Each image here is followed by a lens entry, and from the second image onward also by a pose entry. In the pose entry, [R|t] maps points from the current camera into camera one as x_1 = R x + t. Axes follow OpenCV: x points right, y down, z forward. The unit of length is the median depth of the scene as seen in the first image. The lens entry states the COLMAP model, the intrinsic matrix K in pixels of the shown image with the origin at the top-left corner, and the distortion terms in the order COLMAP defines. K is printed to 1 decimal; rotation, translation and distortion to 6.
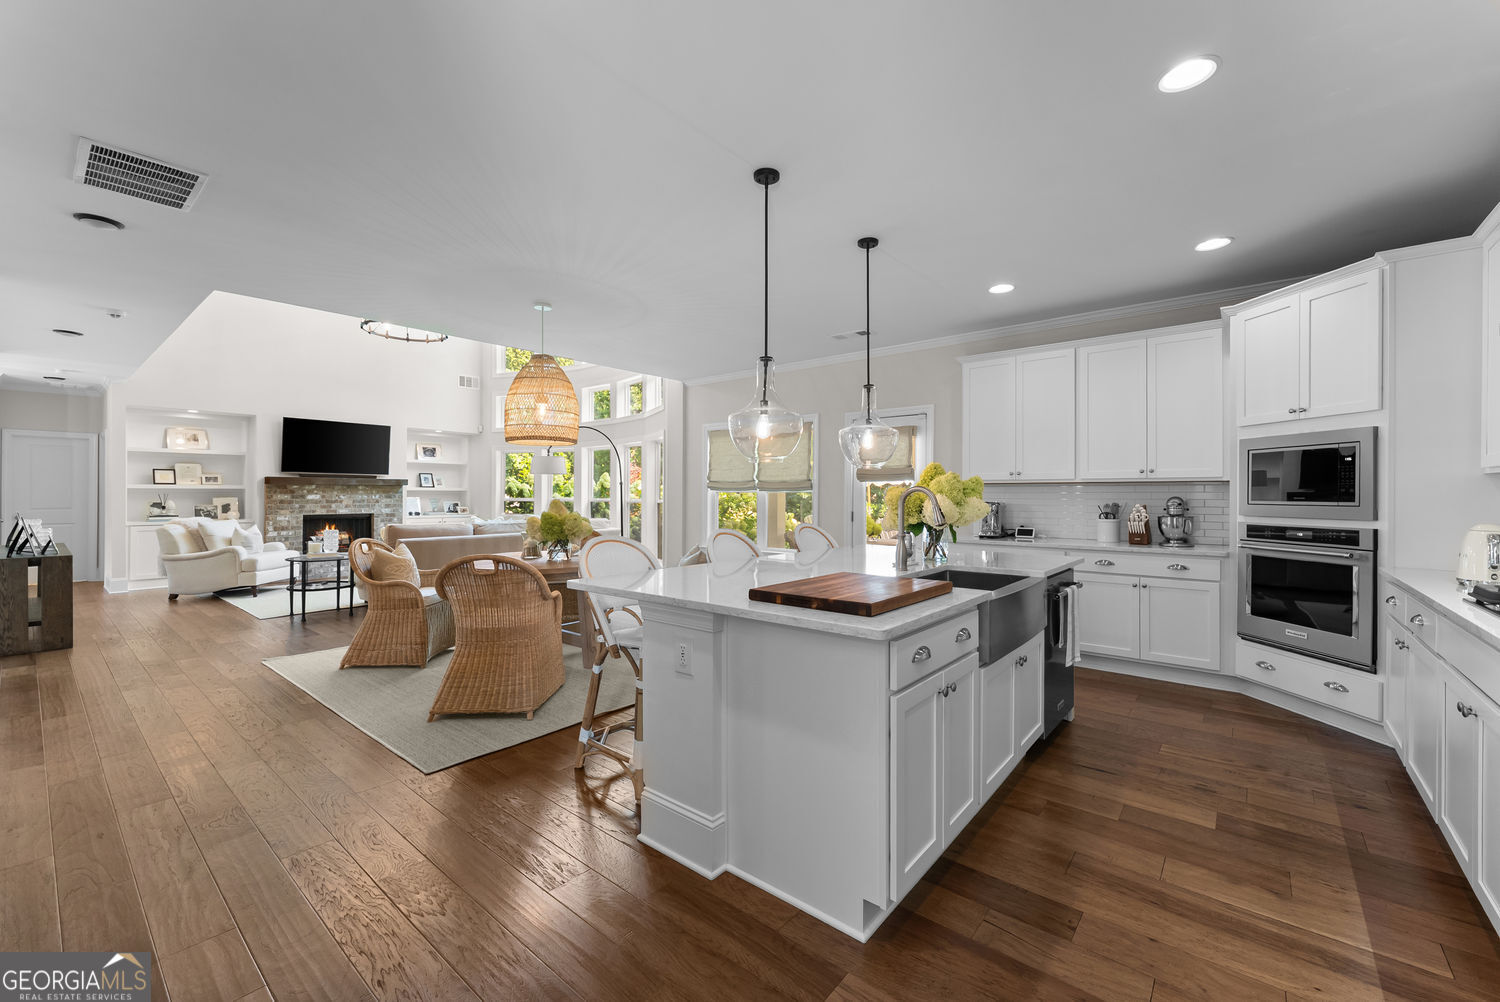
lens RADIAL K [[601.8, 0, 761.5], [0, 601.8, 491.0], [0, 0, 1]] dist [-0.002250, -0.000126]
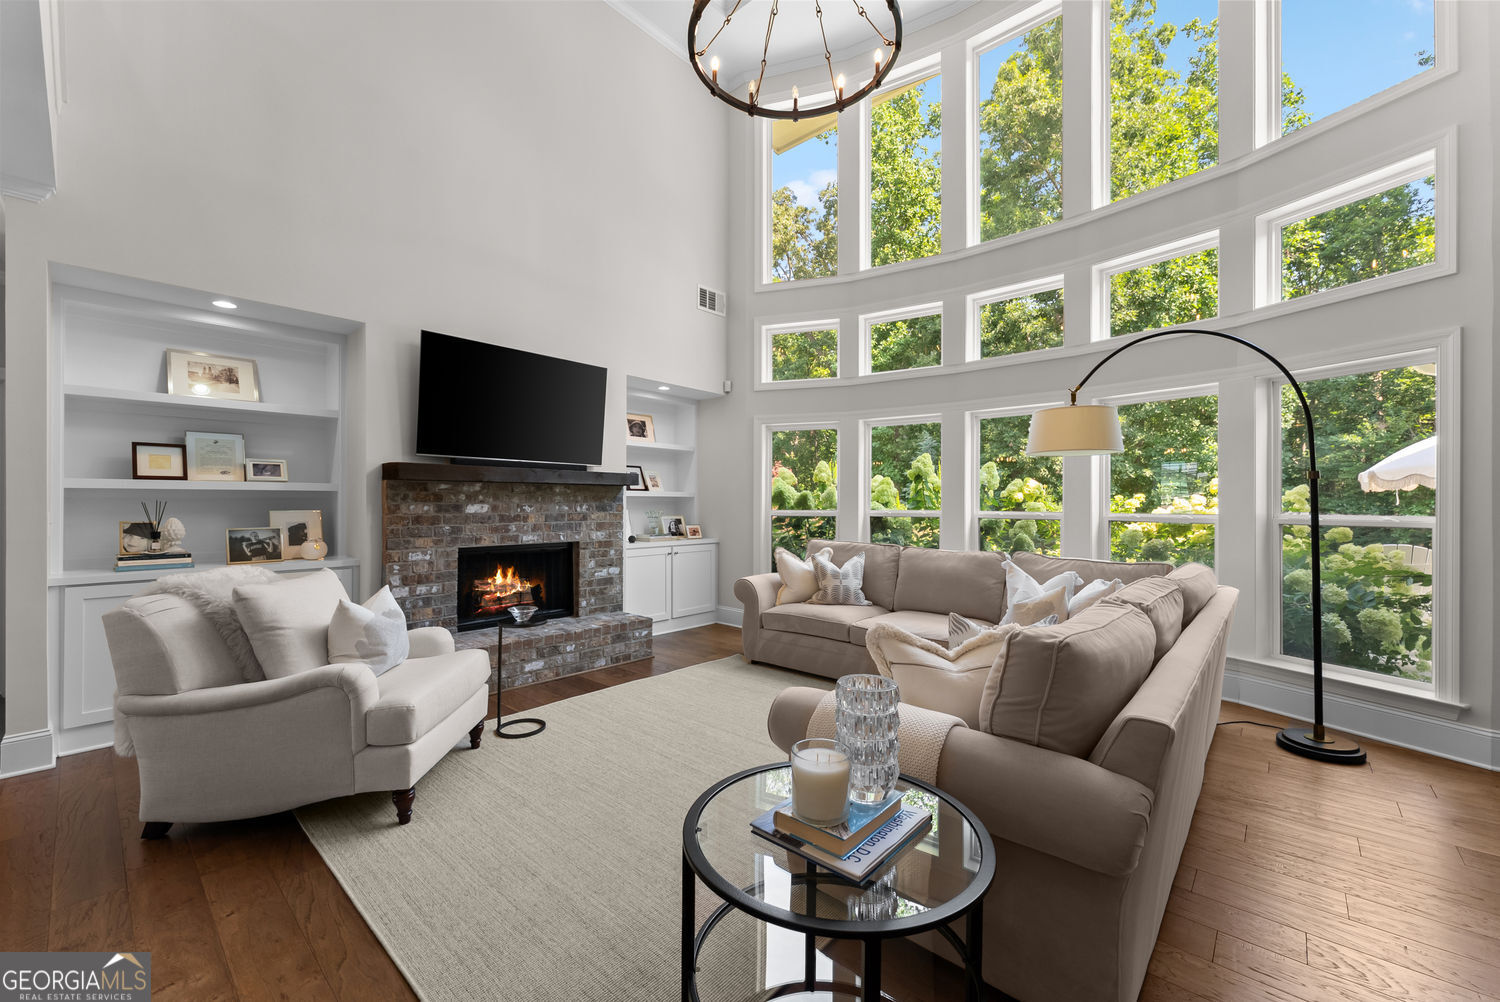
lens RADIAL K [[601.8, 0, 760.0], [0, 601.8, 500.7], [0, 0, 1]] dist [-0.002250, -0.000126]
pose [[0.999067, -0.000556, -0.043178, -0.517665], [0.000542, 1.000000, -0.000339, 0.003987], [0.043178, 0.000315, 0.999067, 0.556524]]
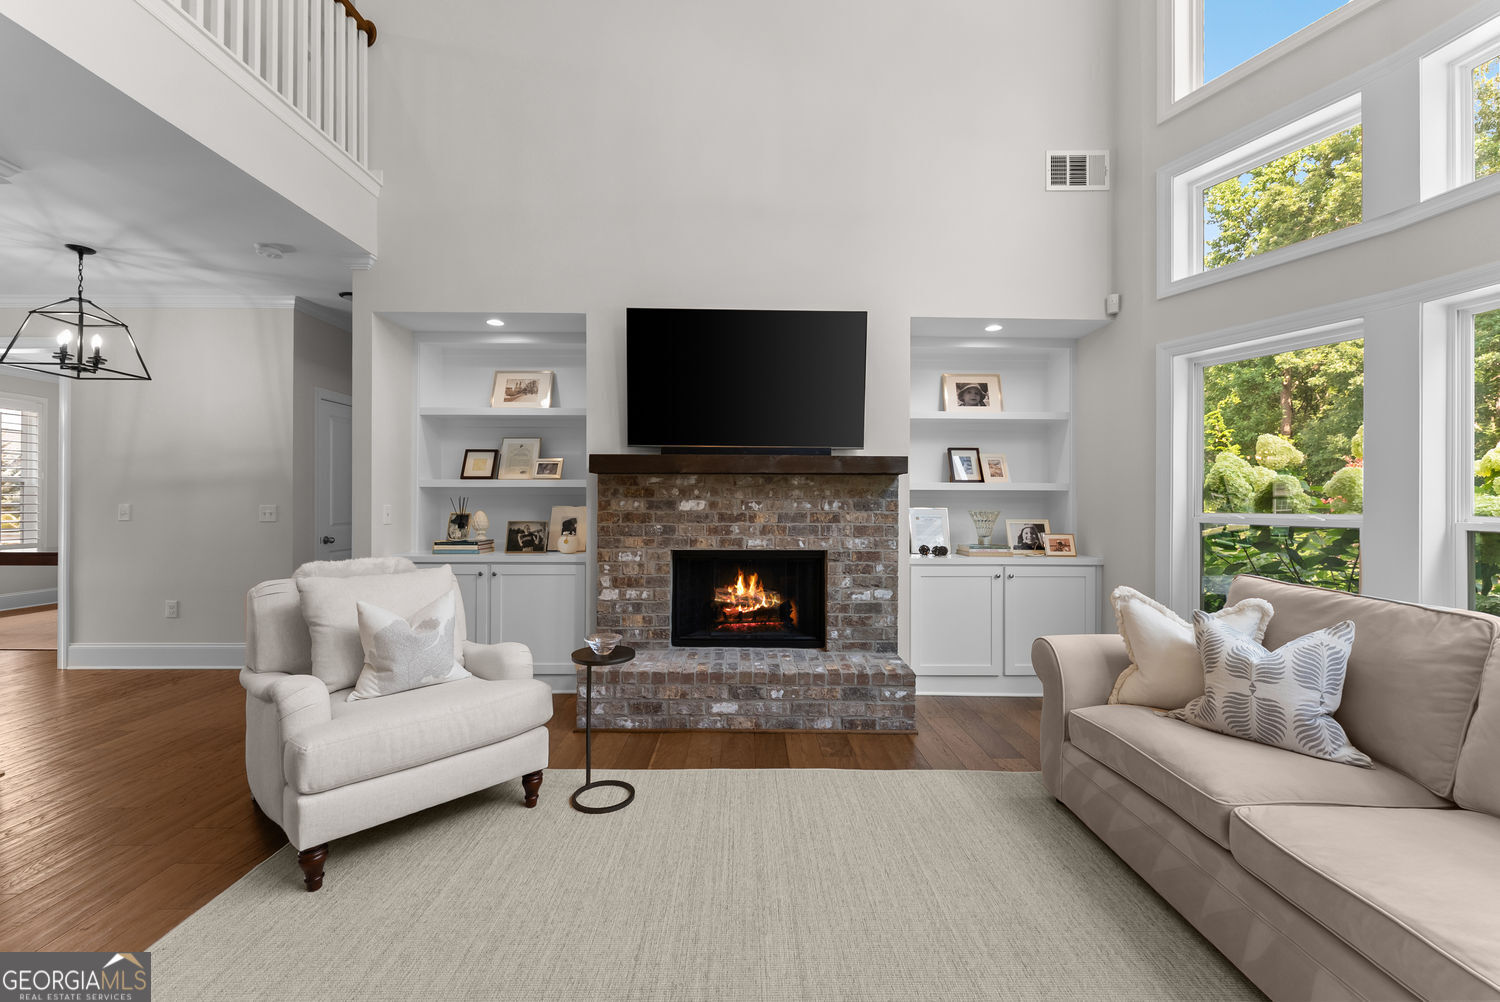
lens RADIAL K [[601.8, 0, 755.5], [0, 601.8, 500.7], [0, 0, 1]] dist [-0.002250, -0.000126]
pose [[0.634899, -0.001023, -0.772594, -0.420845], [0.000612, 0.999999, -0.000821, 0.007227], [0.772595, 0.000048, 0.634900, 0.797152]]
